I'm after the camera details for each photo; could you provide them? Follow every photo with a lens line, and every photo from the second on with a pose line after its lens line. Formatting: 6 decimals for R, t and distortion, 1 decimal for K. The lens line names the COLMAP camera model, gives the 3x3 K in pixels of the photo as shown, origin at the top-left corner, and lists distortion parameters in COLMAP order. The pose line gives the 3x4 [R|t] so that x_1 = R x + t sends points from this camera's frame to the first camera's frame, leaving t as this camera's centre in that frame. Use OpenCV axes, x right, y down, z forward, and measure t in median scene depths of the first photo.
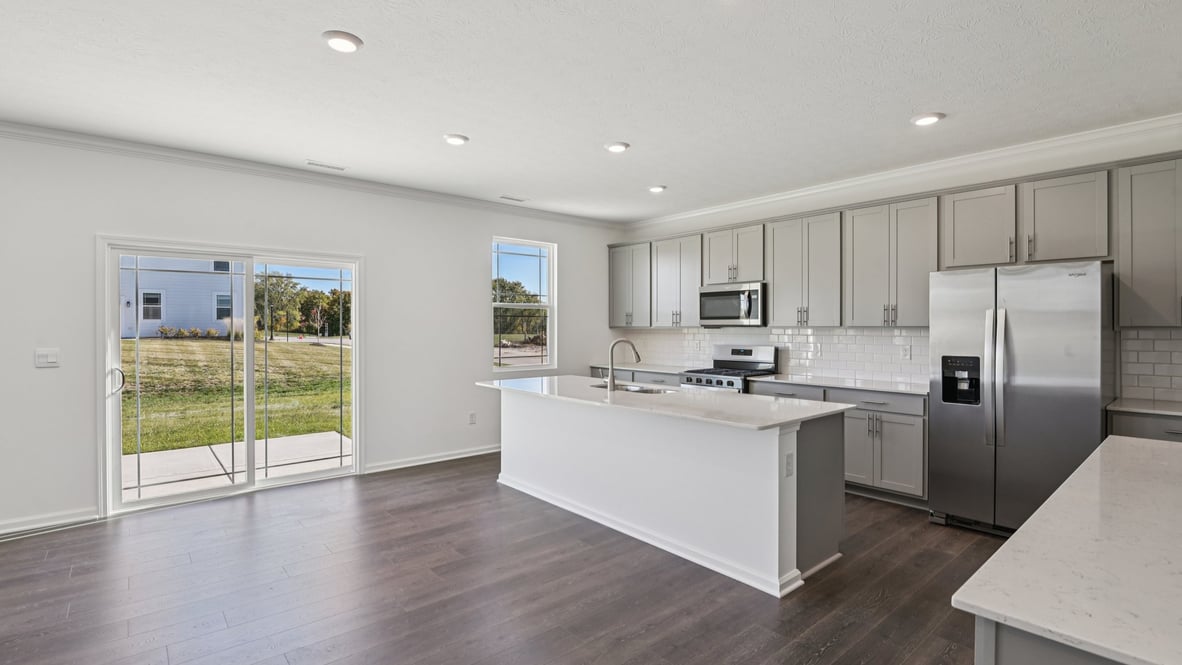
lens RADIAL K [[538.6, 0, 589.6], [0, 538.6, 326.5], [0, 0, 1]] dist [-0.020157, -0.000340]
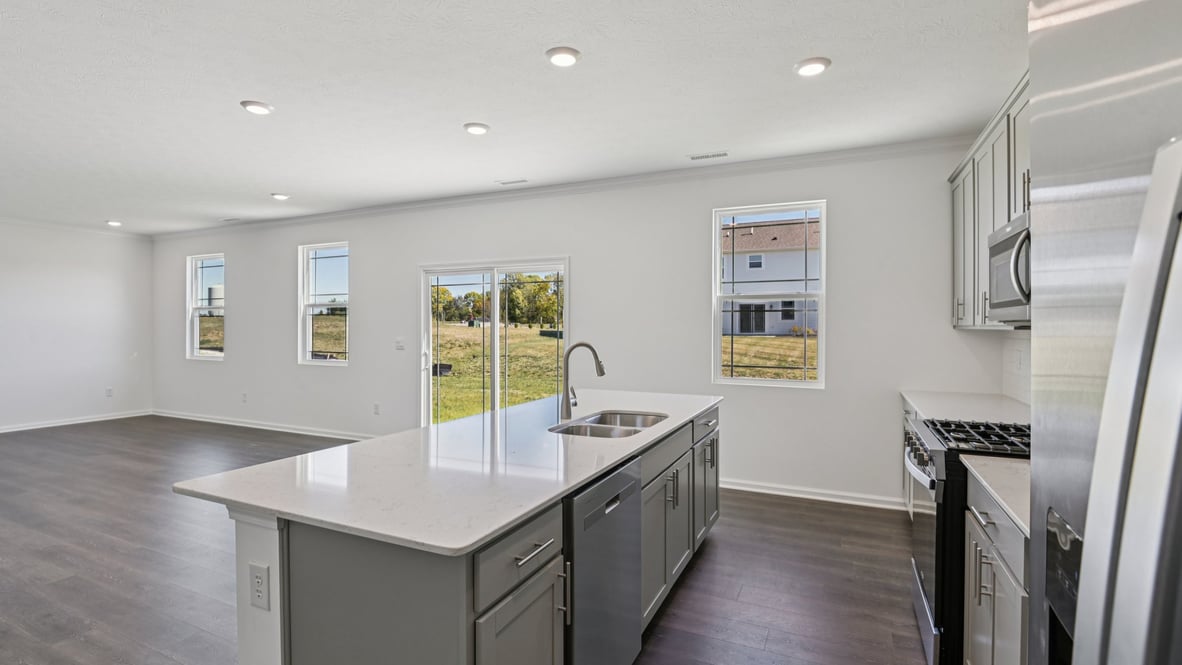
lens RADIAL K [[538.6, 0, 589.6], [0, 538.6, 326.5], [0, 0, 1]] dist [-0.020157, -0.000340]
pose [[0.407385, 0.000431, -0.913257, 0.603743], [0.000030, 1.000000, 0.000485, 0.004133], [0.913257, -0.000225, 0.407384, 0.680942]]
